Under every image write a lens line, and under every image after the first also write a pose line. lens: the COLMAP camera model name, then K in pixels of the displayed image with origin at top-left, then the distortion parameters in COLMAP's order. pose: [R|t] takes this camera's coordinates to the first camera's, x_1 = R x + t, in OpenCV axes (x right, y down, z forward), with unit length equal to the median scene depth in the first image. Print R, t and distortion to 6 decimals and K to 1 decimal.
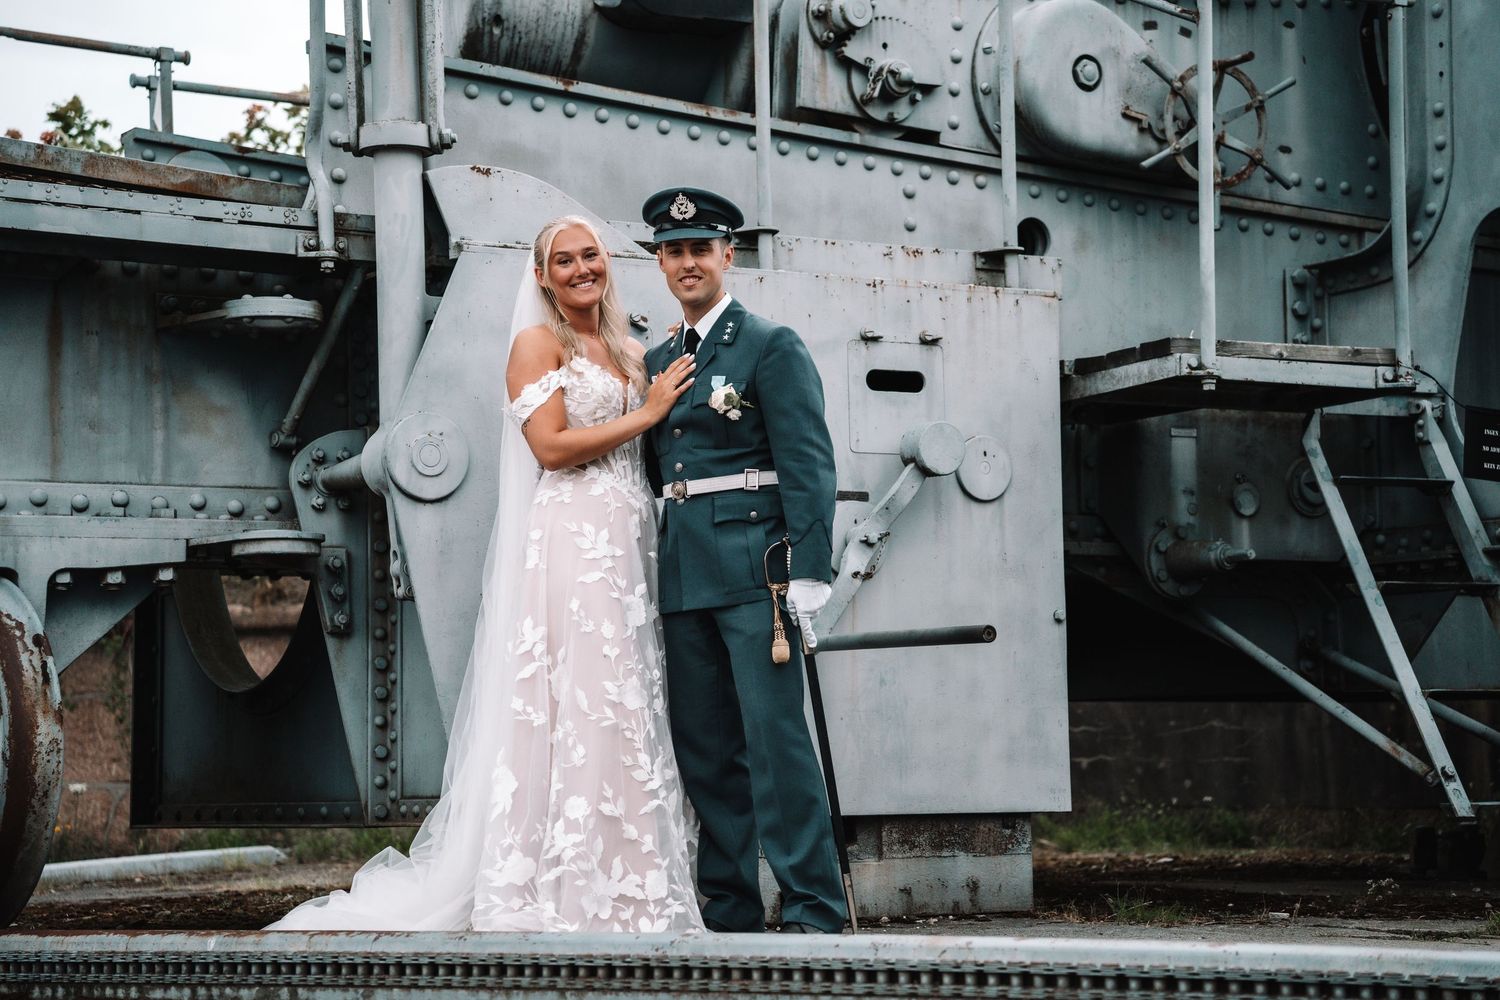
lens RADIAL K [[3215.1, 0, 750.0], [0, 3215.1, 500.0], [0, 0, 1]] dist [0.601055, 0.223587]
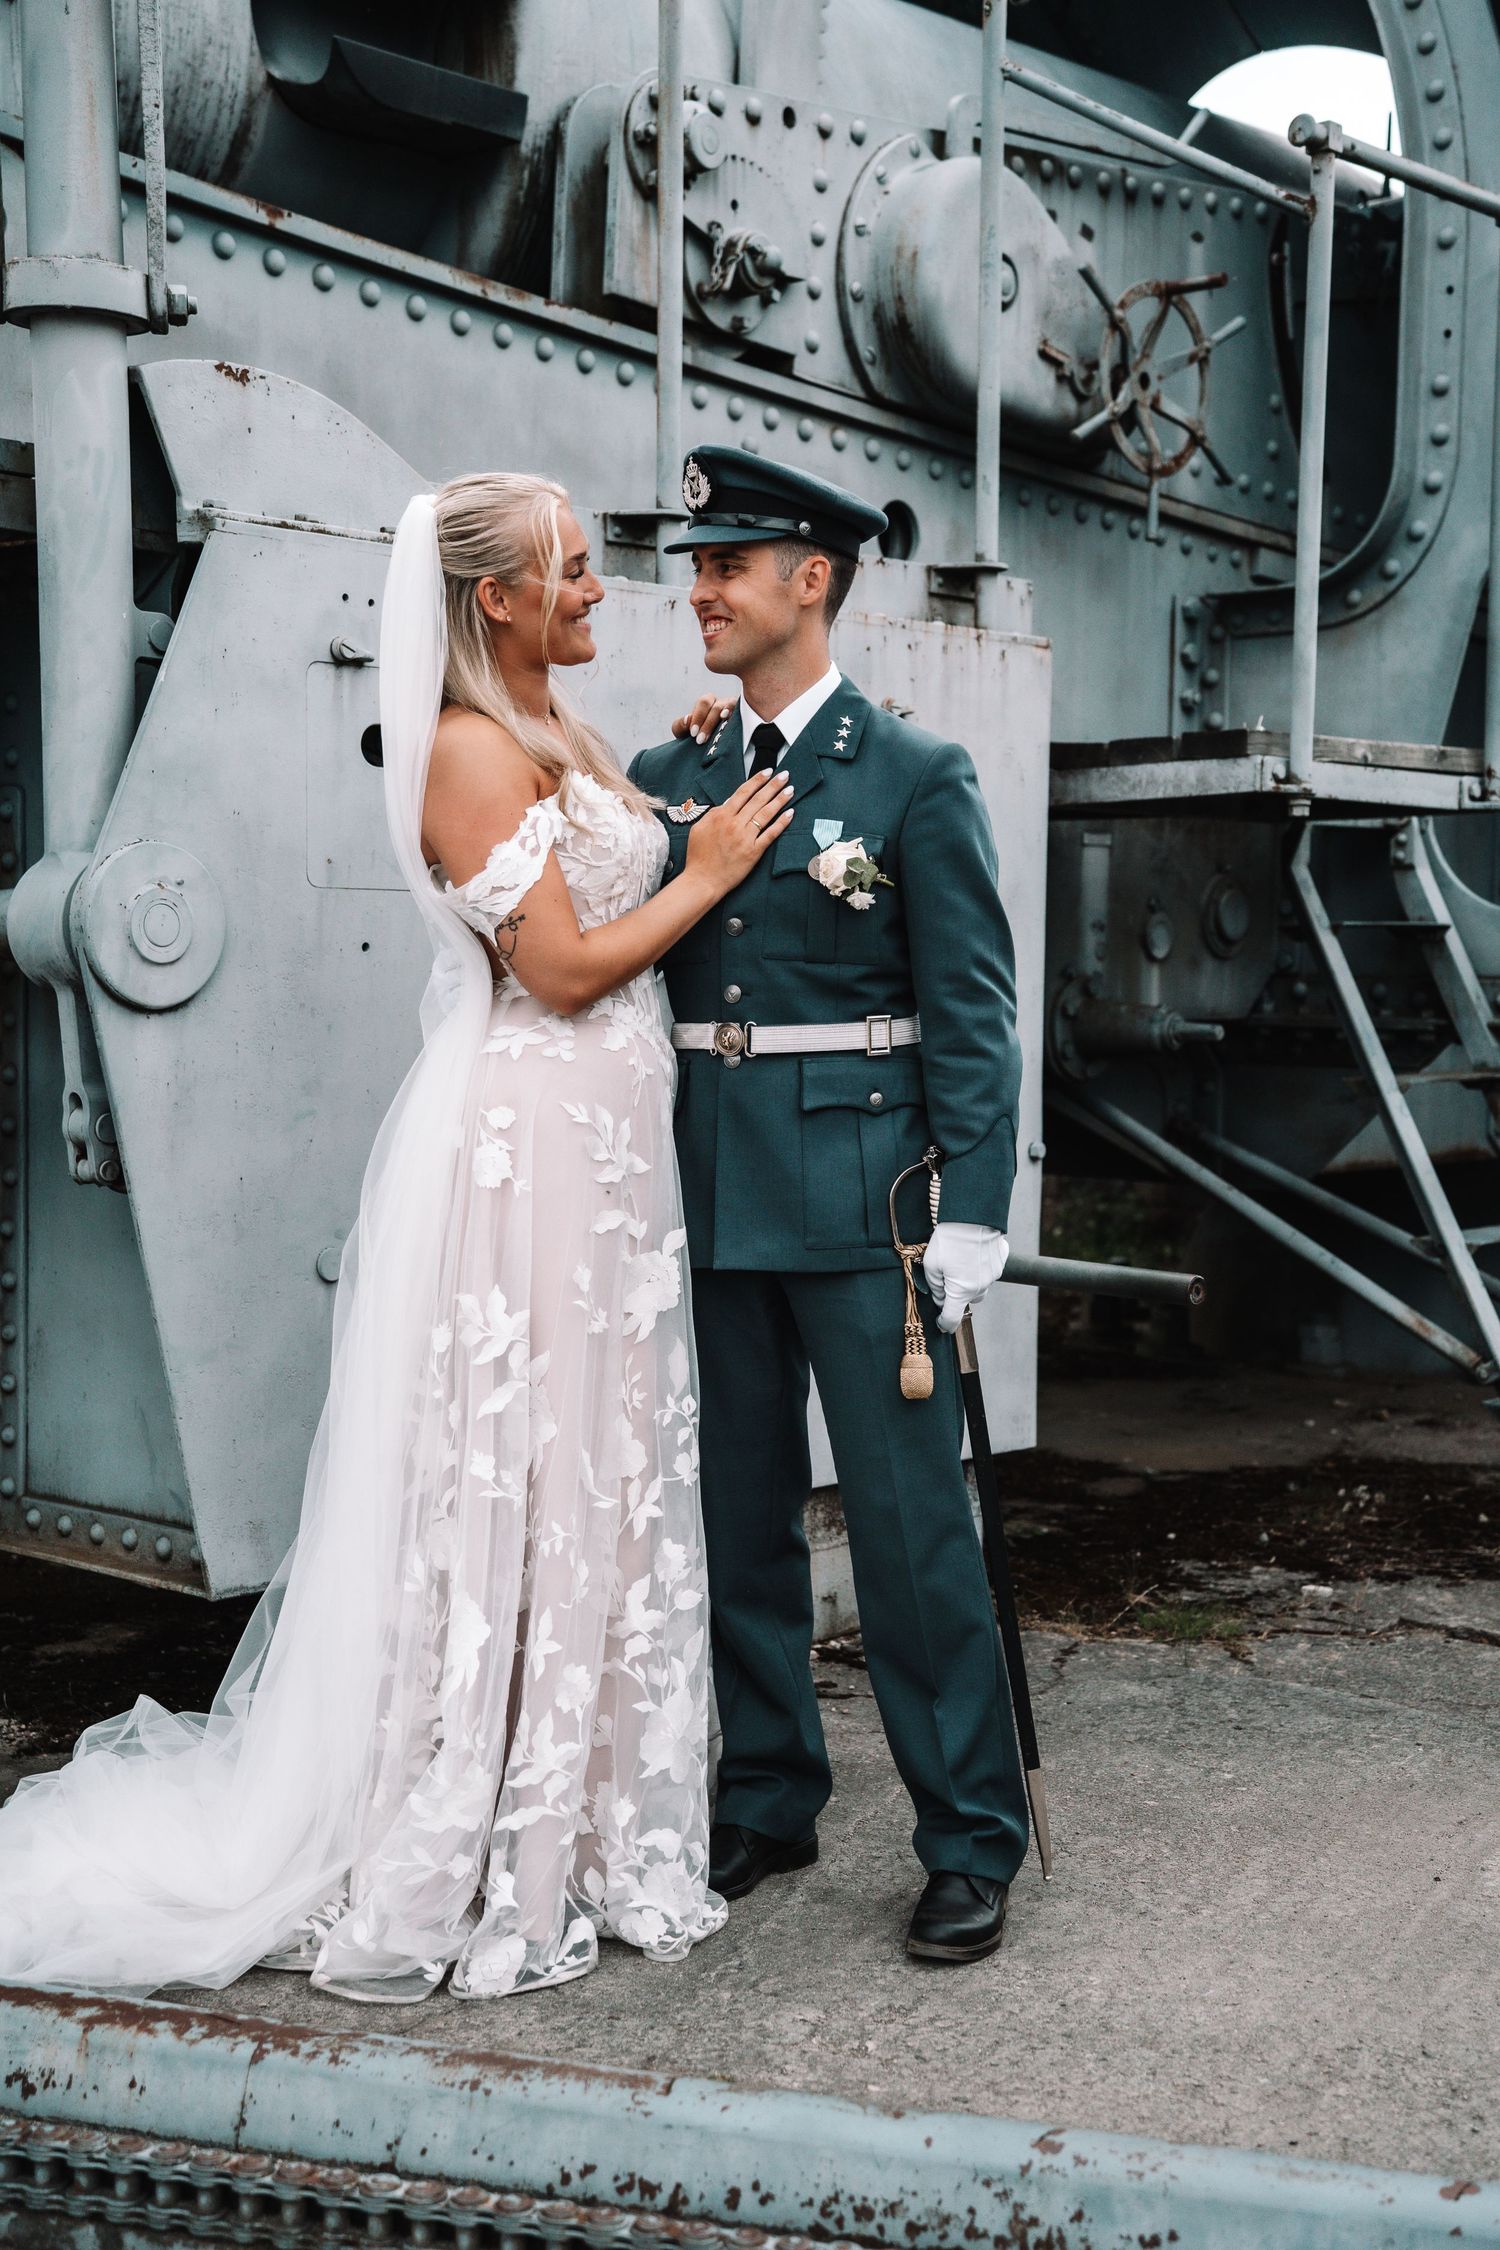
lens RADIAL K [[3017.8, 0, 750.0], [0, 3017.8, 1125.0], [0, 0, 1]] dist [0.225216, 0.066625]
pose [[0.954956, 0.009963, 0.296580, -0.130058], [-0.052471, 0.989357, 0.135715, -0.045509], [-0.292071, -0.145164, 0.945316, 0.417779]]
